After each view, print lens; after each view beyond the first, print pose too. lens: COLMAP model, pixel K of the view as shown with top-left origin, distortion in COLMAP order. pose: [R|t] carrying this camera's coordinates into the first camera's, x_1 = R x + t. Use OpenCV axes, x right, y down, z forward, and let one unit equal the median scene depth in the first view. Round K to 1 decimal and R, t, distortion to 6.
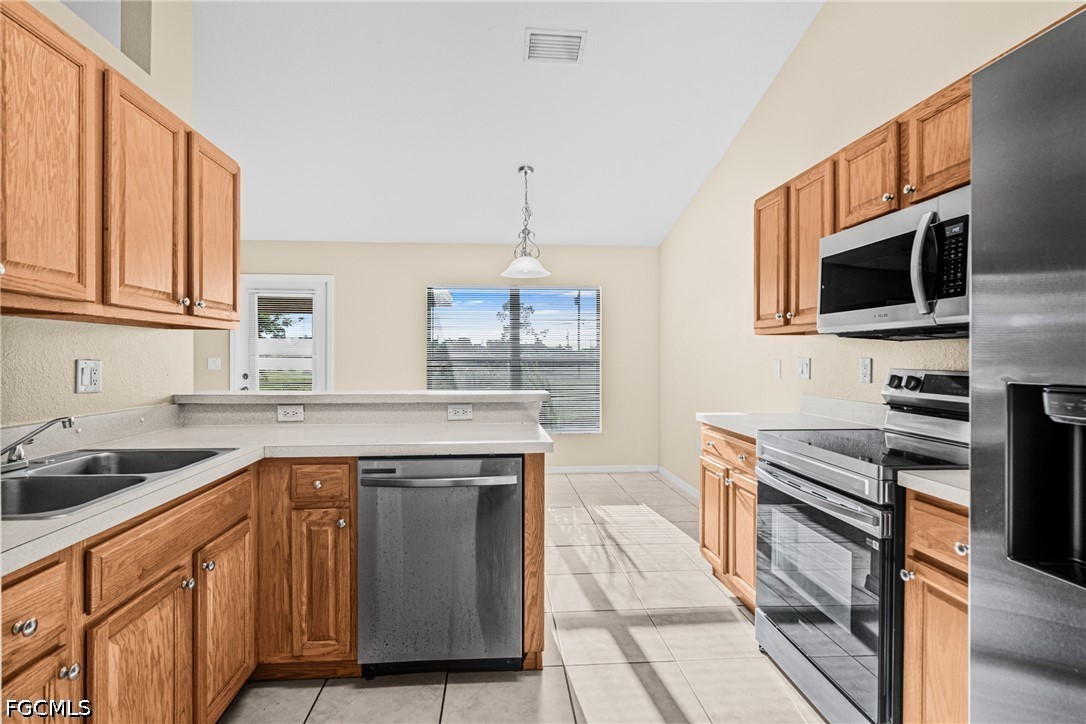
lens RADIAL K [[555.2, 0, 543.0], [0, 555.2, 362.0], [0, 0, 1]] dist [0.011024, 0.000536]
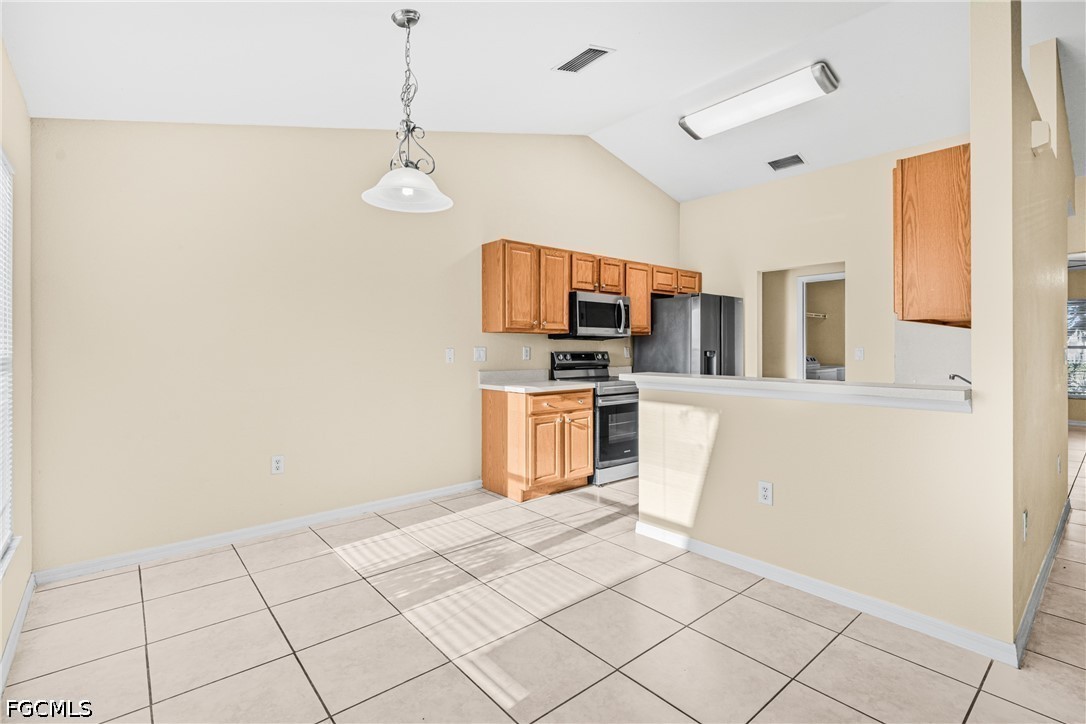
lens RADIAL K [[498.6, 0, 548.1], [0, 498.6, 348.3], [0, 0, 1]] dist [-0.014875, -0.000094]
pose [[-0.587441, -0.004810, 0.809253, -0.657254], [0.001863, 0.999972, 0.007296, -0.011032], [-0.809265, 0.005793, -0.587415, 1.493115]]
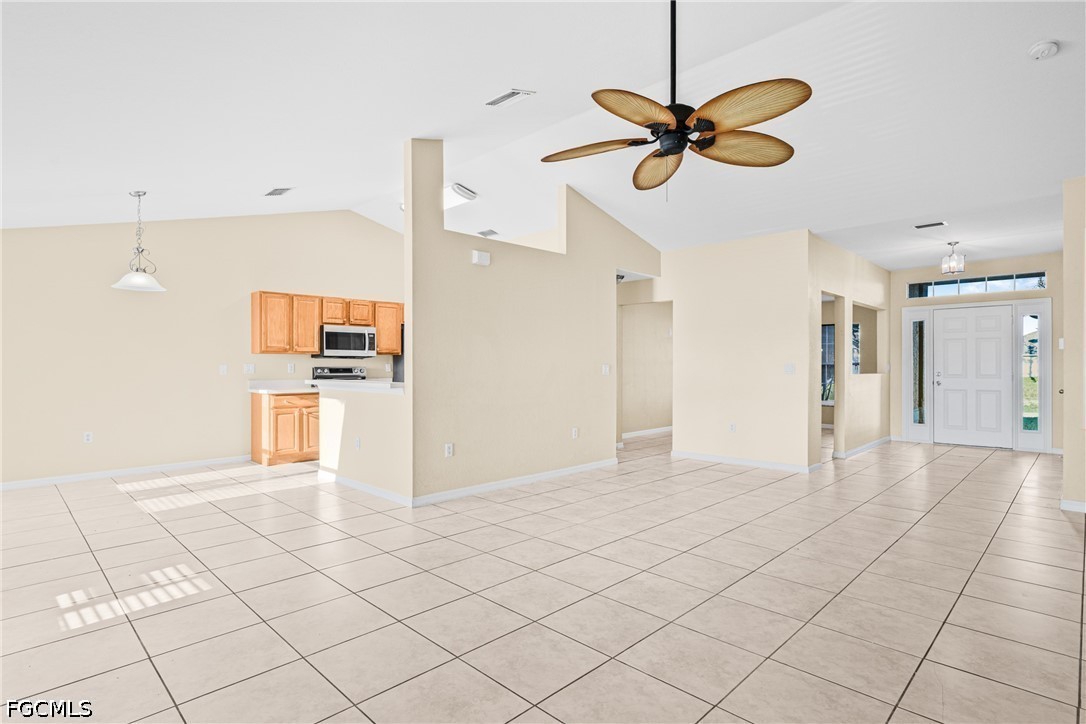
lens RADIAL K [[555.2, 0, 543.0], [0, 555.2, 362.0], [0, 0, 1]] dist [0.011024, 0.000536]
pose [[-0.652713, 0.002117, 0.757602, -1.754566], [0.002657, 0.999996, -0.000506, -0.007408], [-0.757601, 0.001683, -0.652716, 1.409943]]
